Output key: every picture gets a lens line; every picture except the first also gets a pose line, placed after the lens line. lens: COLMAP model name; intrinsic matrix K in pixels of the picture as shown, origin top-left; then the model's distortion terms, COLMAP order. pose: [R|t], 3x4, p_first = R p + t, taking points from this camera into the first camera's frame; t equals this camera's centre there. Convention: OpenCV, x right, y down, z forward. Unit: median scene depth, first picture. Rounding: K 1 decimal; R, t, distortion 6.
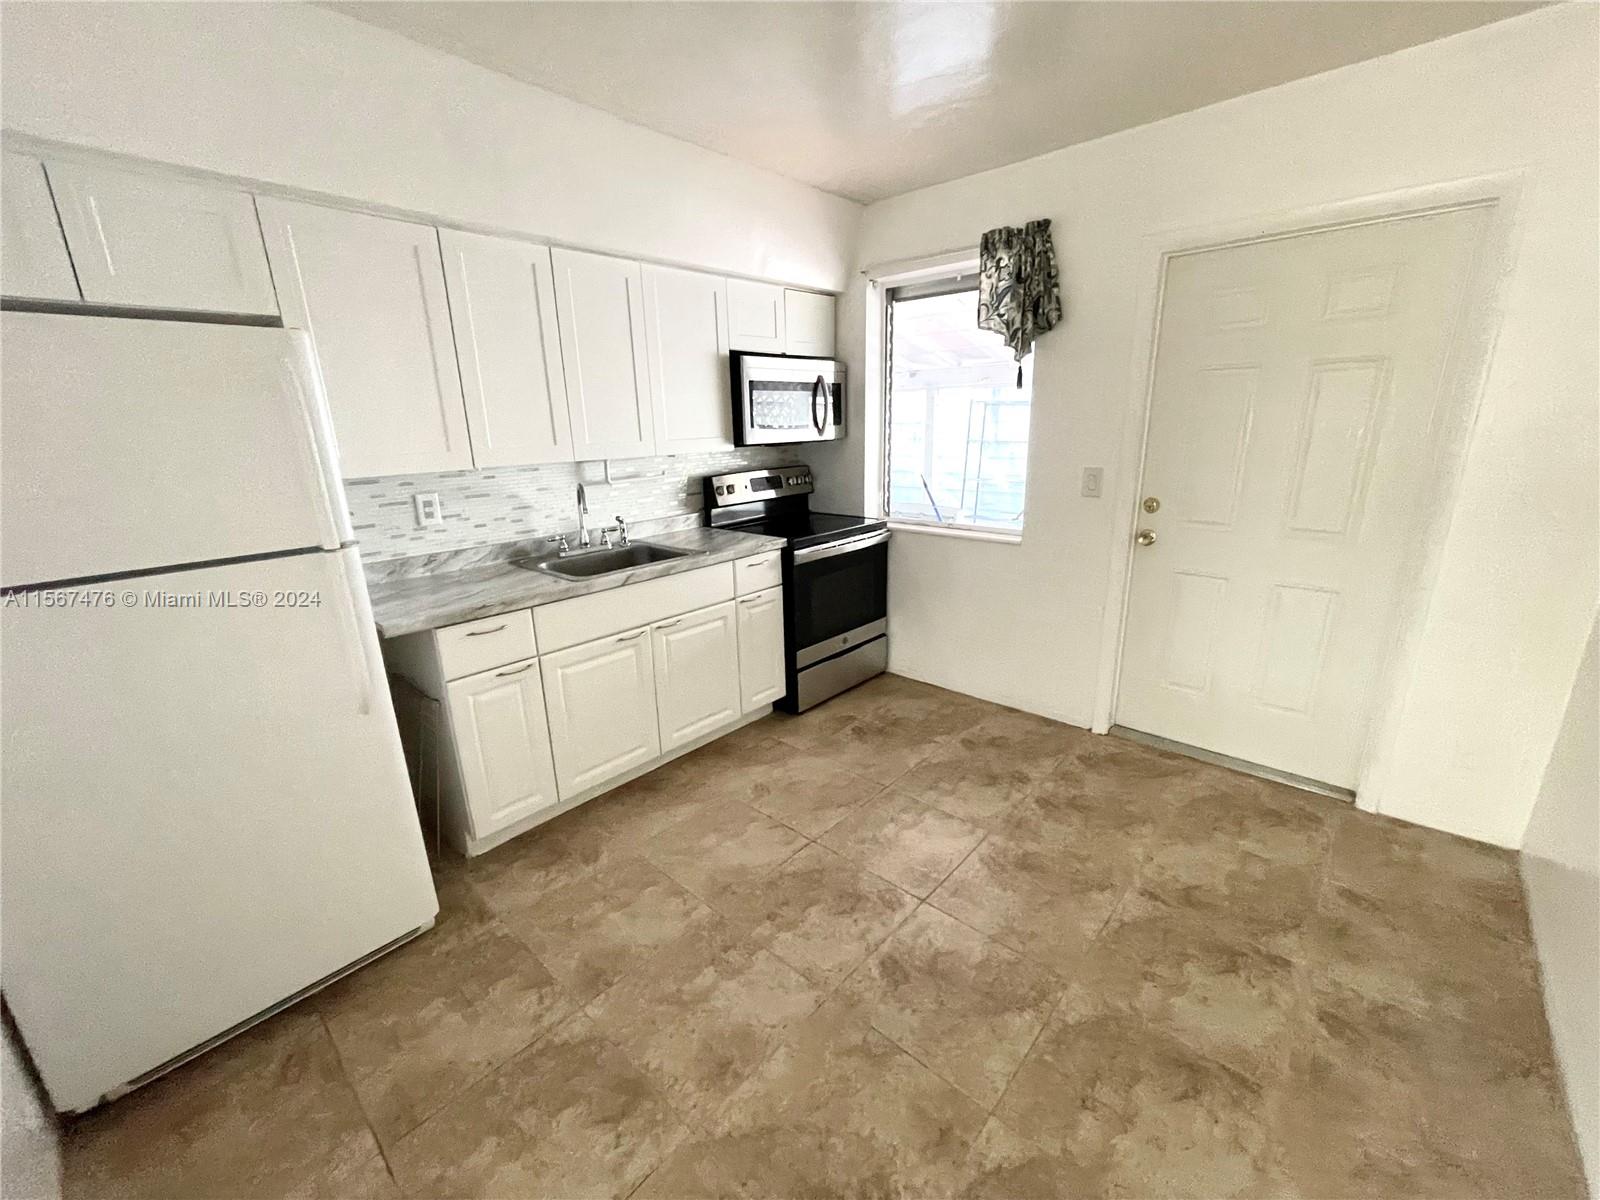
lens RADIAL K [[655.0, 0, 799.0], [0, 655.0, 604.9], [0, 0, 1]] dist [0.003607, -0.000839]
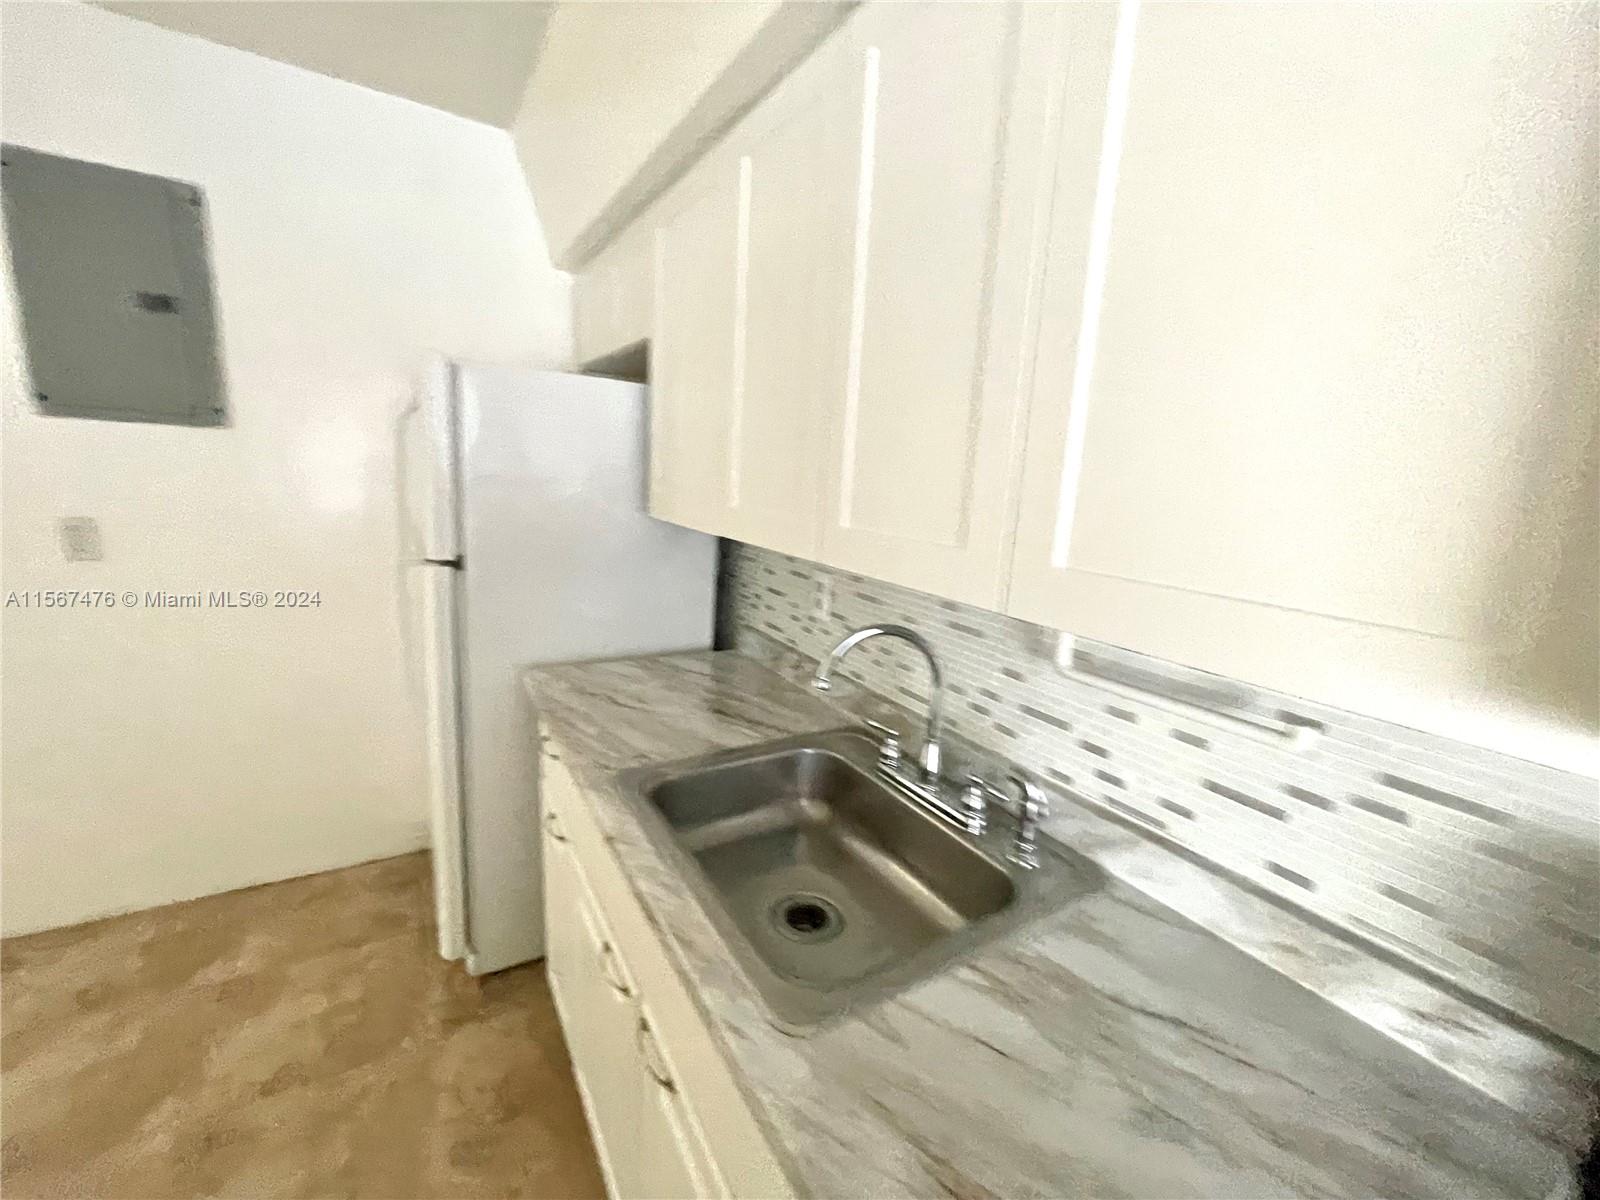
lens RADIAL K [[655.0, 0, 791.3], [0, 655.0, 594.7], [0, 0, 1]] dist [0.003607, -0.000839]
pose [[-0.301291, 0.190835, -0.934241, 0.065071], [-0.299896, 0.911084, 0.282821, -0.356660], [0.905144, 0.365386, -0.217271, 1.229446]]
